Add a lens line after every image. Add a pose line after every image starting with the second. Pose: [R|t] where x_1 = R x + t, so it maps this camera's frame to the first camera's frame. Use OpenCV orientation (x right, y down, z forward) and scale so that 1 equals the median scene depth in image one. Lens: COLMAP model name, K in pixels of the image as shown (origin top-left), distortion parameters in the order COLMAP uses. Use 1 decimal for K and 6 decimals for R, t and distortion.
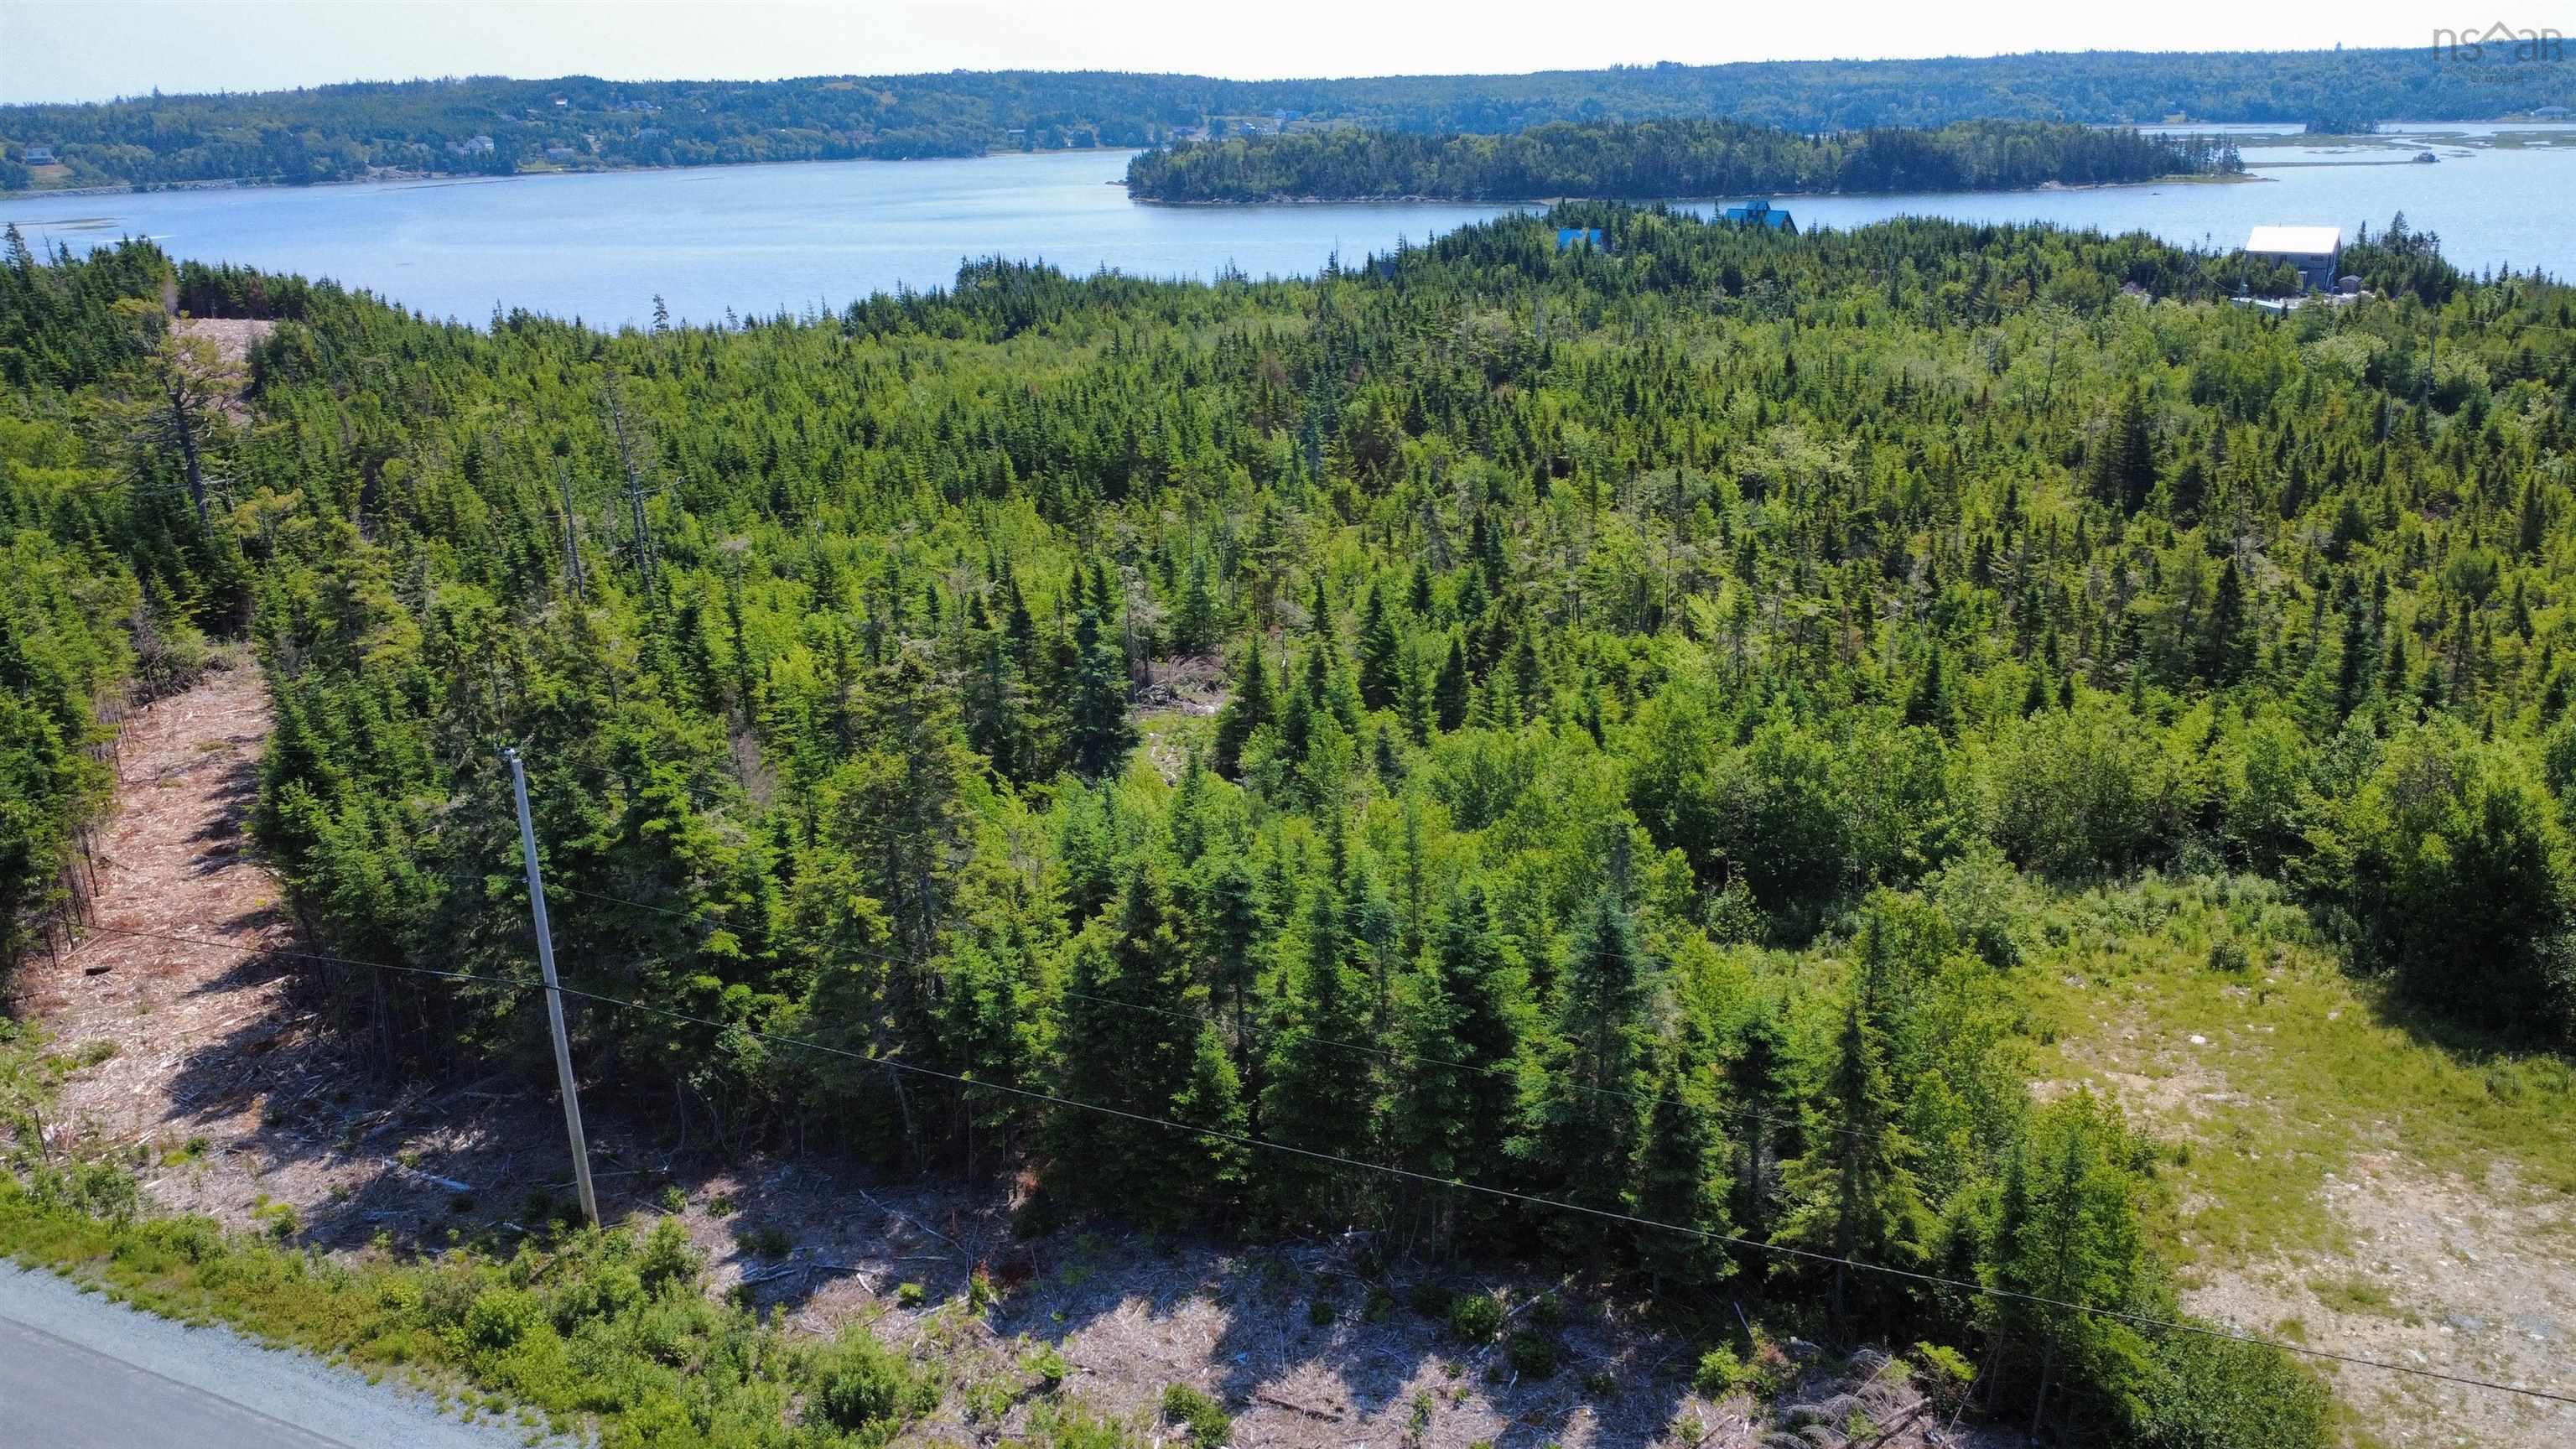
lens RADIAL K [[1935.5, 0, 1286.9], [0, 1935.5, 714.5], [0, 0, 1]] dist [0.003904, -0.007809]
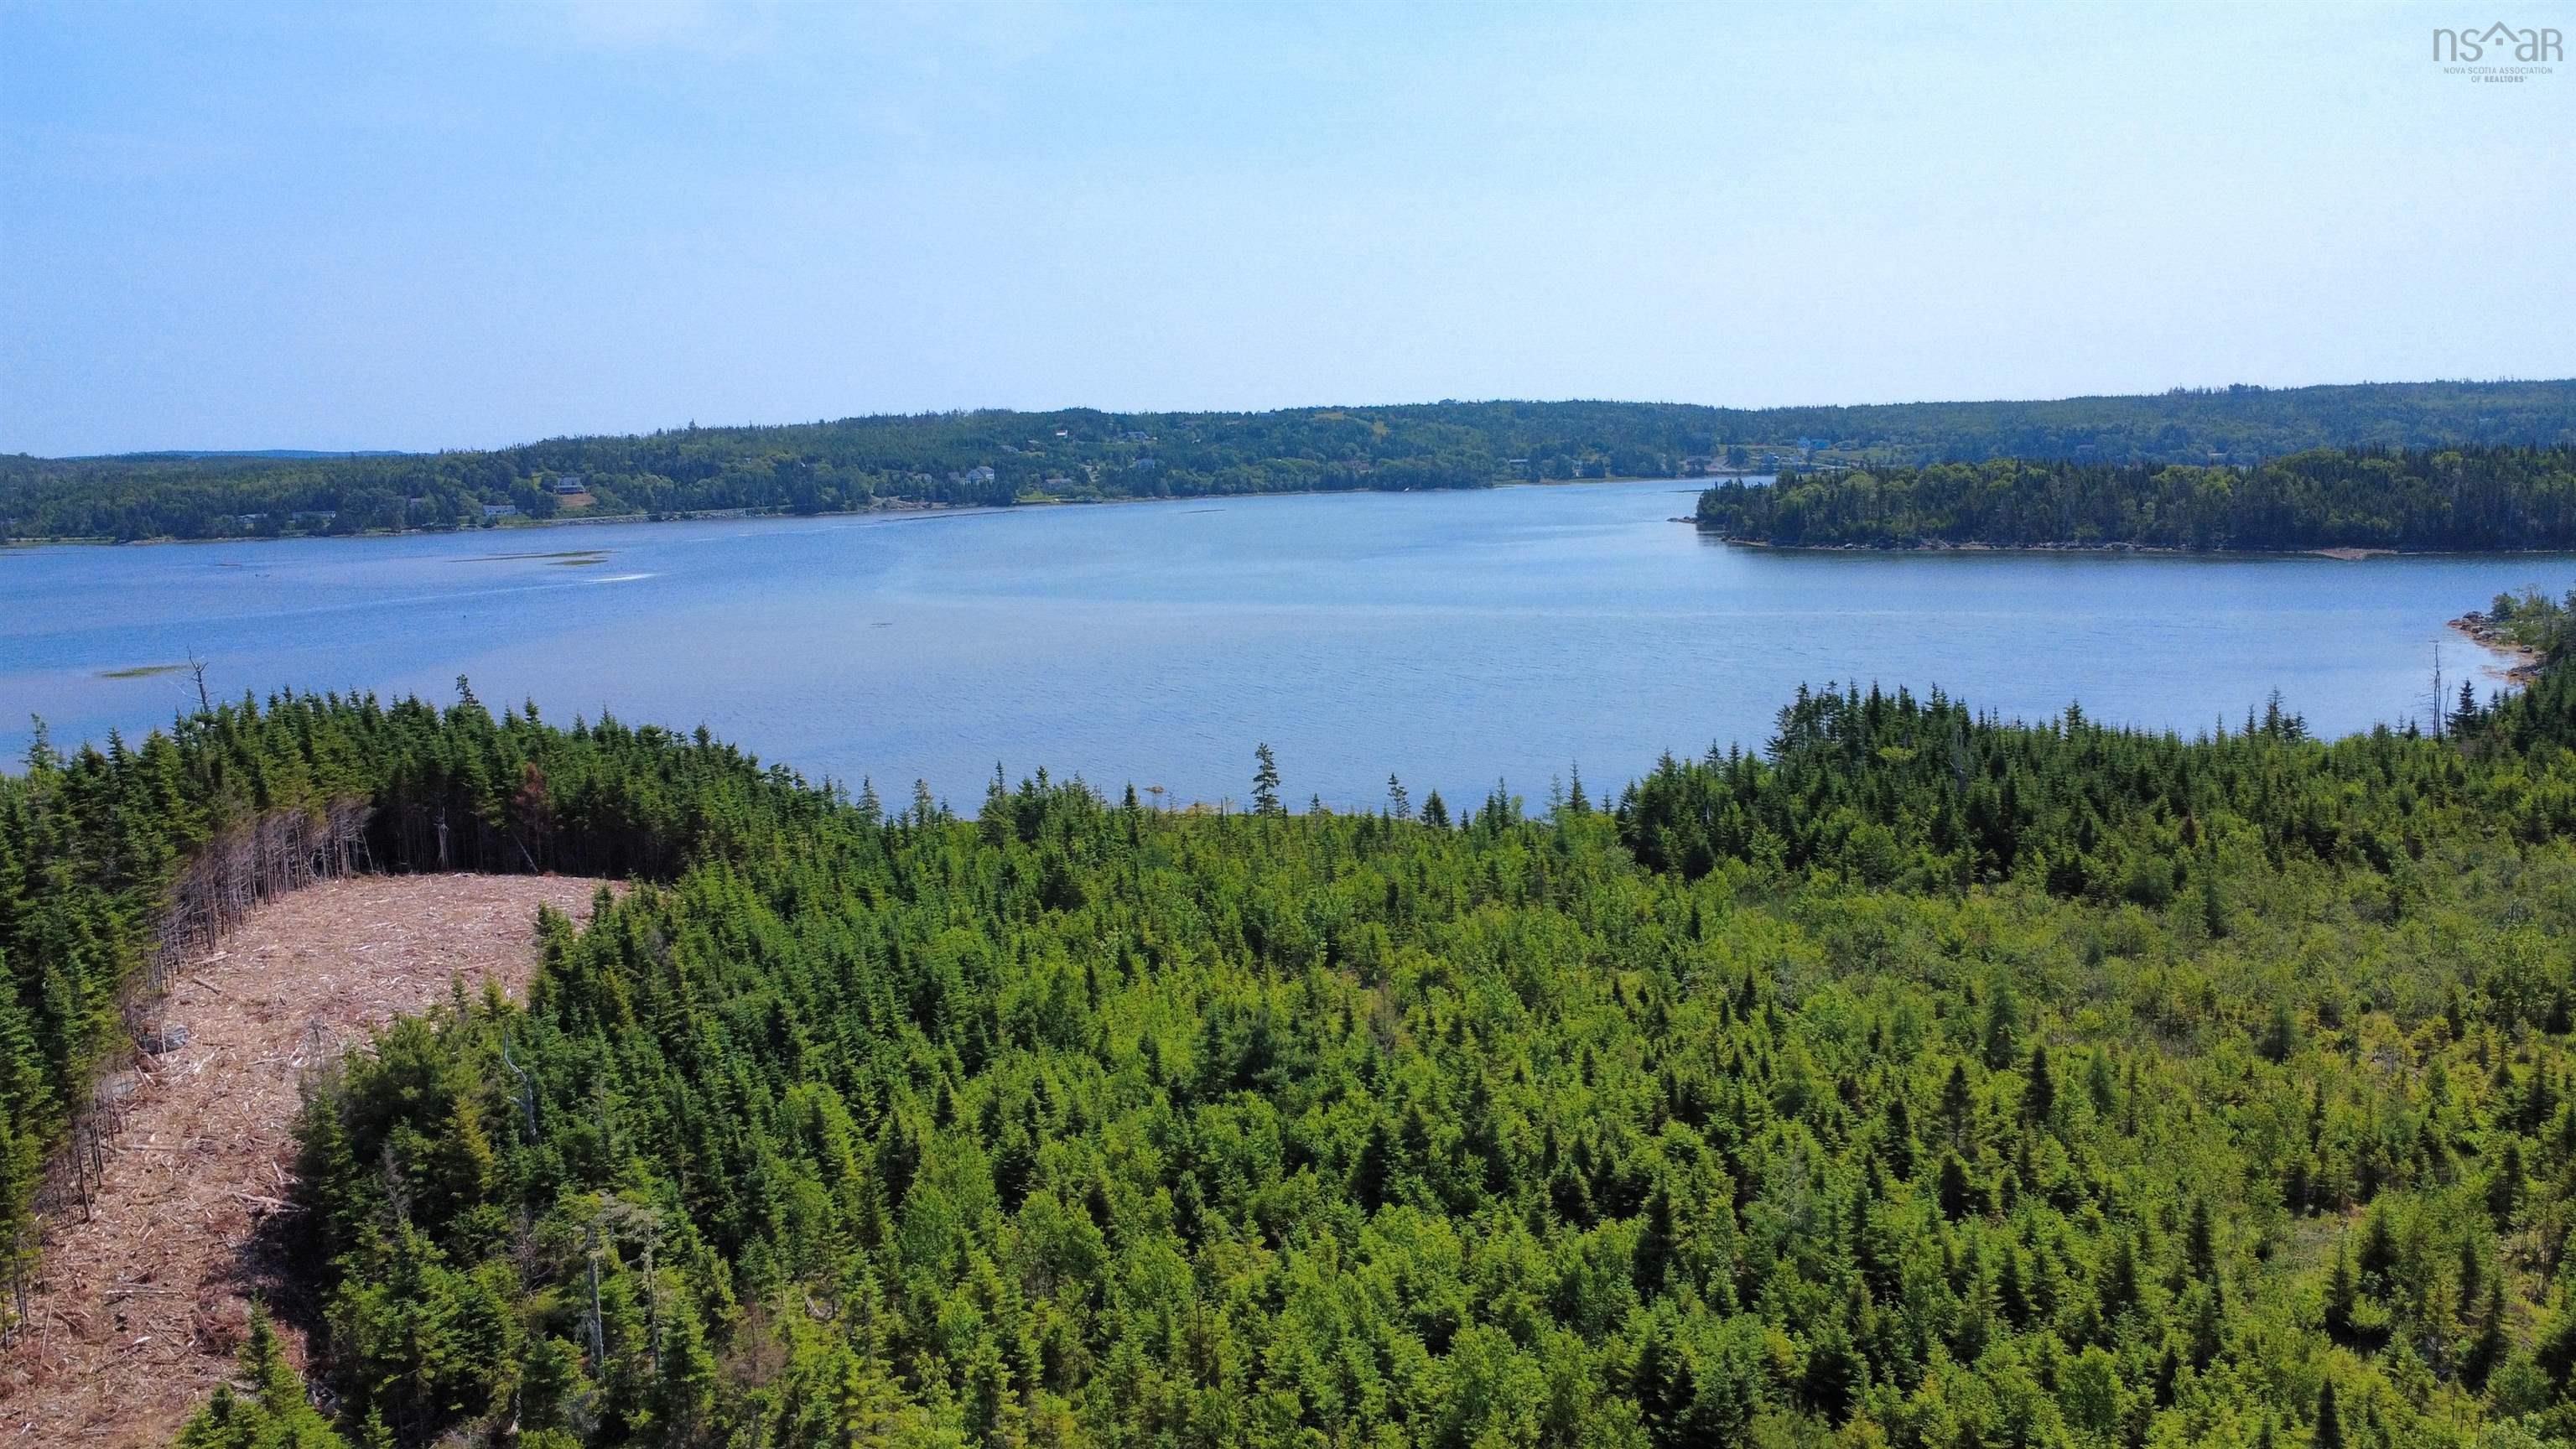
lens RADIAL K [[1935.5, 0, 1286.9], [0, 1935.5, 714.5], [0, 0, 1]] dist [0.003904, -0.007809]
pose [[0.975026, 0.028003, -0.220318, -0.199924], [-0.063193, 0.985995, -0.154340, -0.143054], [0.212910, 0.164408, 0.963140, 0.469430]]
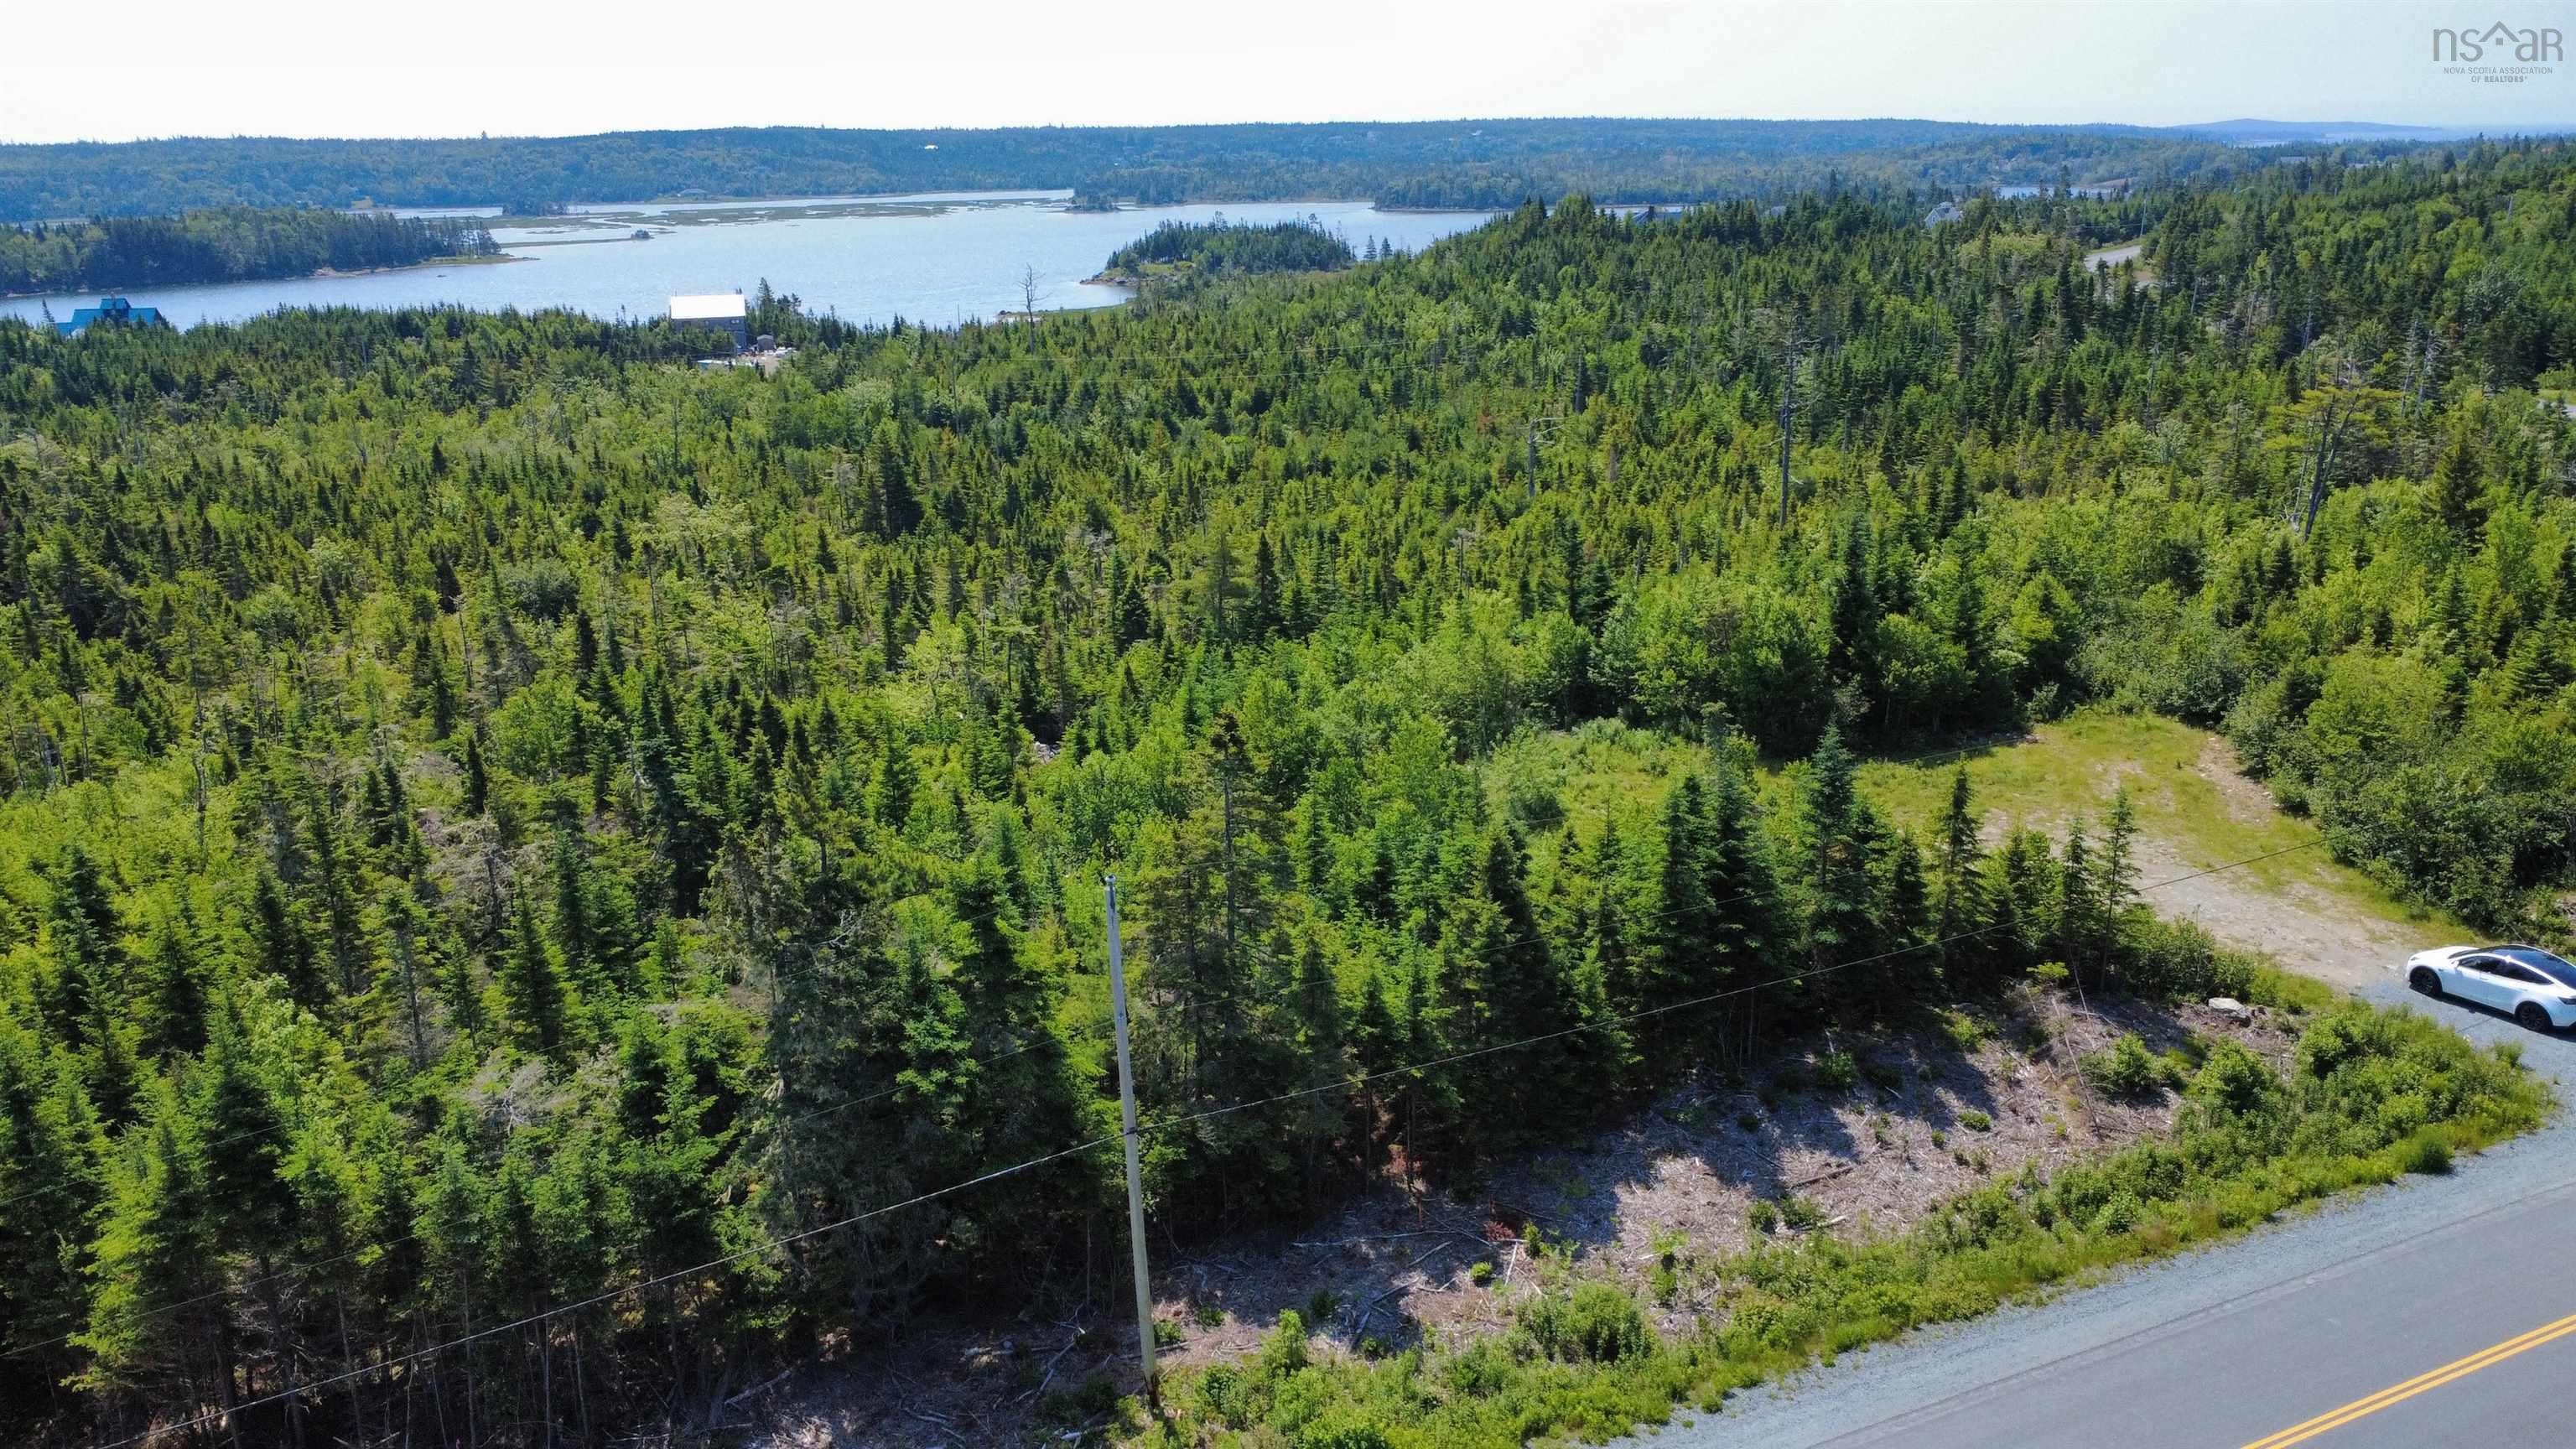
lens RADIAL K [[1935.5, 0, 1286.9], [0, 1935.5, 714.5], [0, 0, 1]] dist [0.003904, -0.007809]
pose [[0.645483, -0.207793, 0.734965, -0.127473], [0.237498, 0.969182, 0.065430, -0.012360], [-0.725911, 0.132319, 0.674941, 0.040588]]
